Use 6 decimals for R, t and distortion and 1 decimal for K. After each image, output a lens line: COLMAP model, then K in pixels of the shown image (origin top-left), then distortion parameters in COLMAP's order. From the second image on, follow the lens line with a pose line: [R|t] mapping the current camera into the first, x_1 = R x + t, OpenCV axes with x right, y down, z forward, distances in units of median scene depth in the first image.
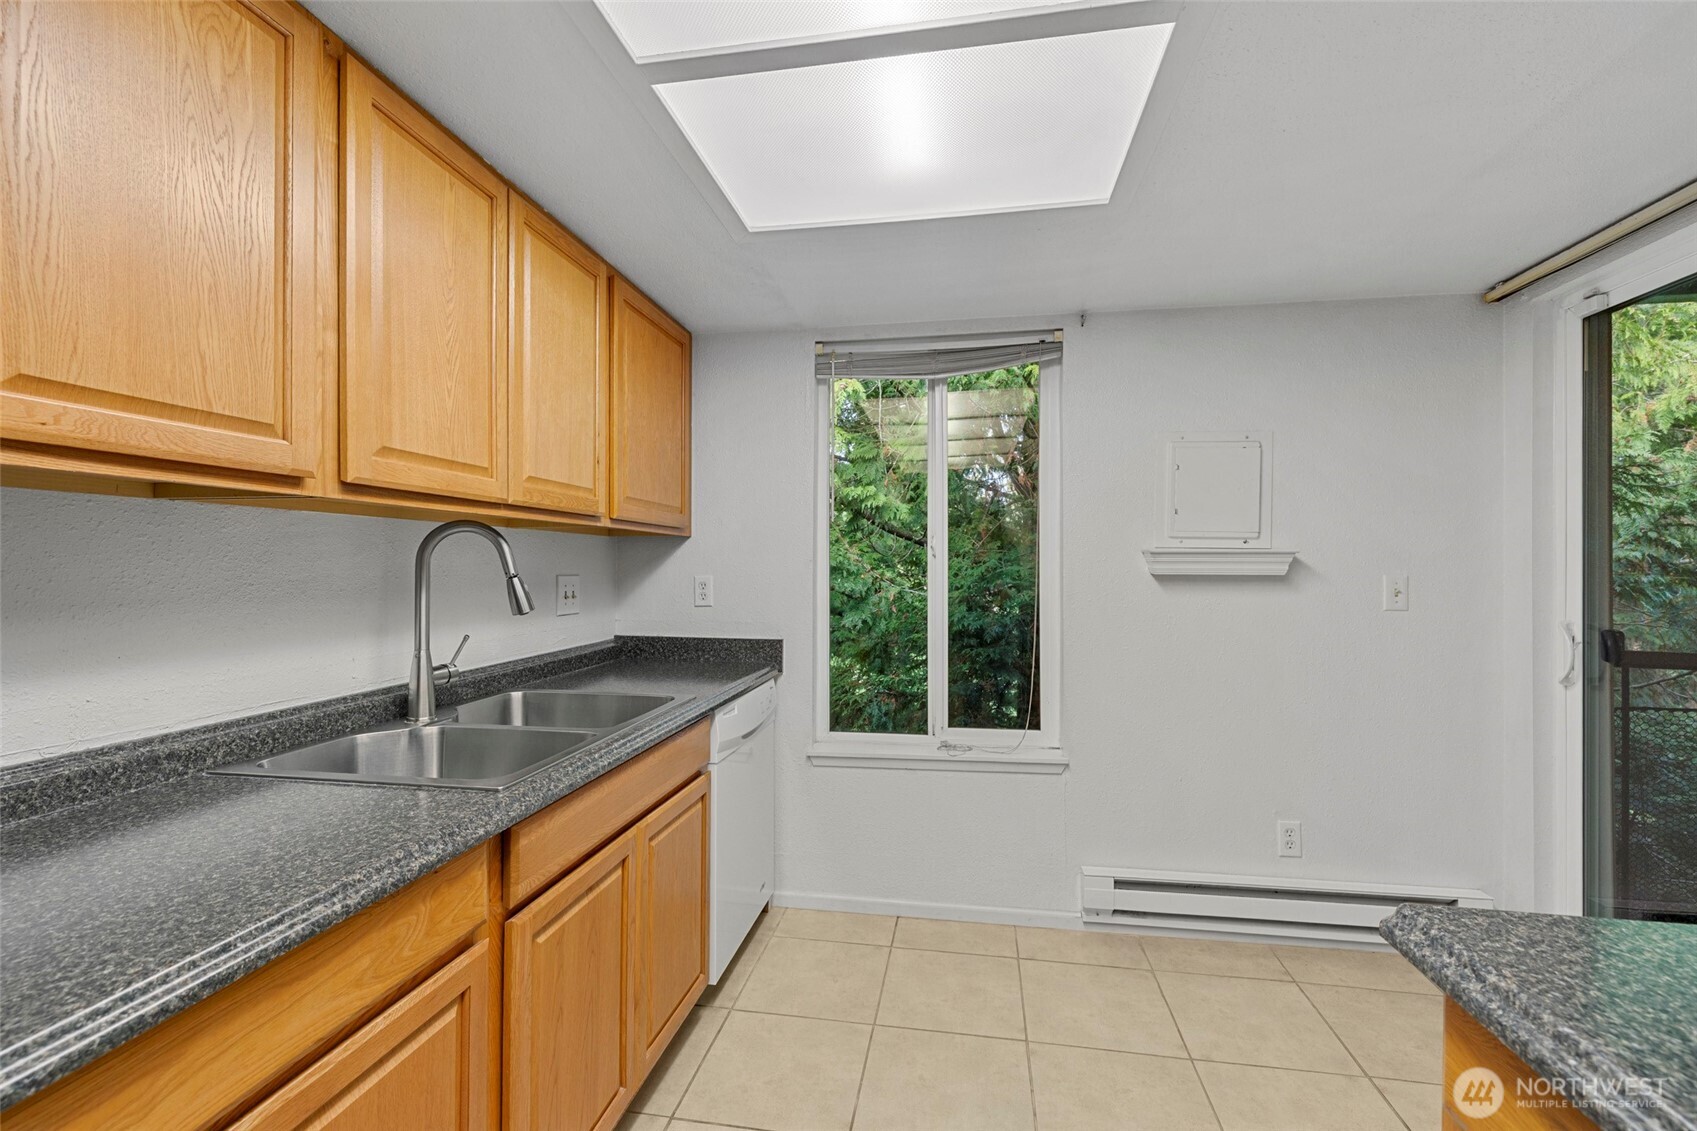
lens RADIAL K [[714.5, 0, 852.2], [0, 714.5, 562.1], [0, 0, 1]] dist [0.001051, -0.000079]
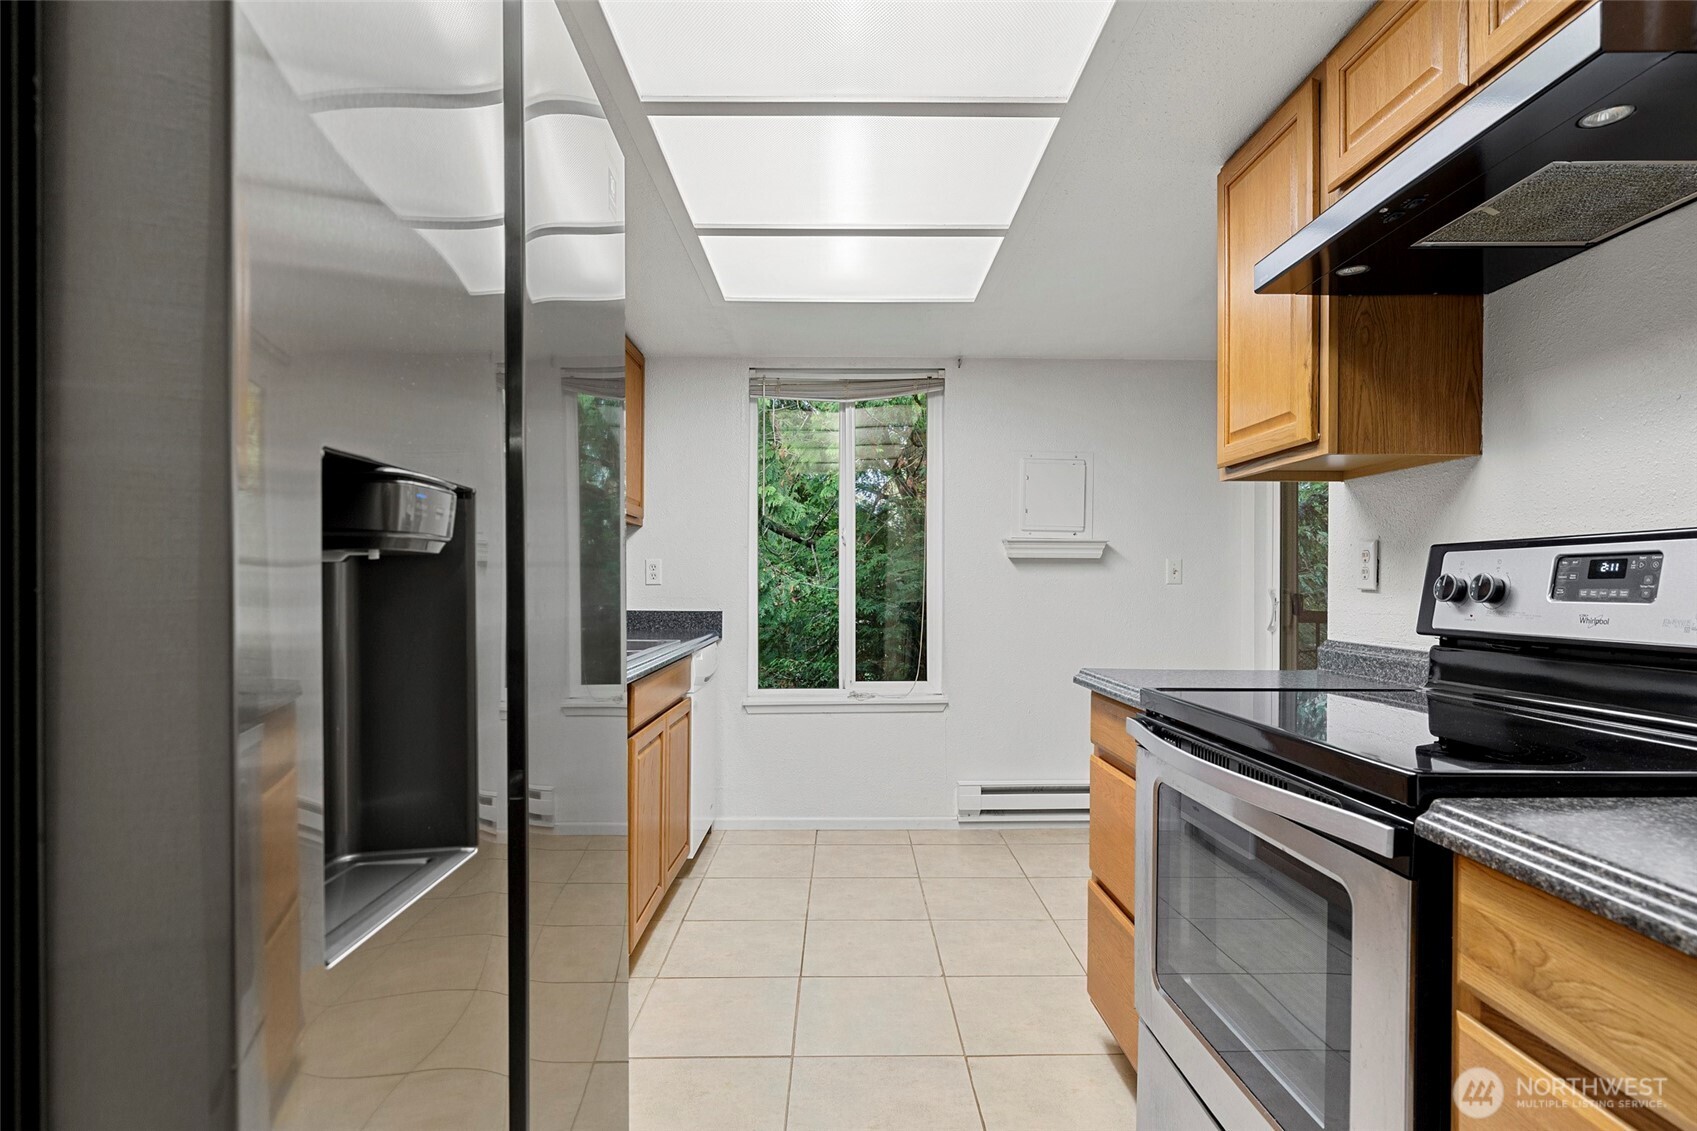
lens RADIAL K [[876.3, 0, 847.1], [0, 876.3, 576.3], [0, 0, 1]] dist [-0.001258, -0.000003]
pose [[0.984675, 0.003544, 0.174361, -0.150523], [-0.002862, 0.999987, -0.004163, 0.054978], [-0.174374, 0.003600, 0.984673, -0.514370]]
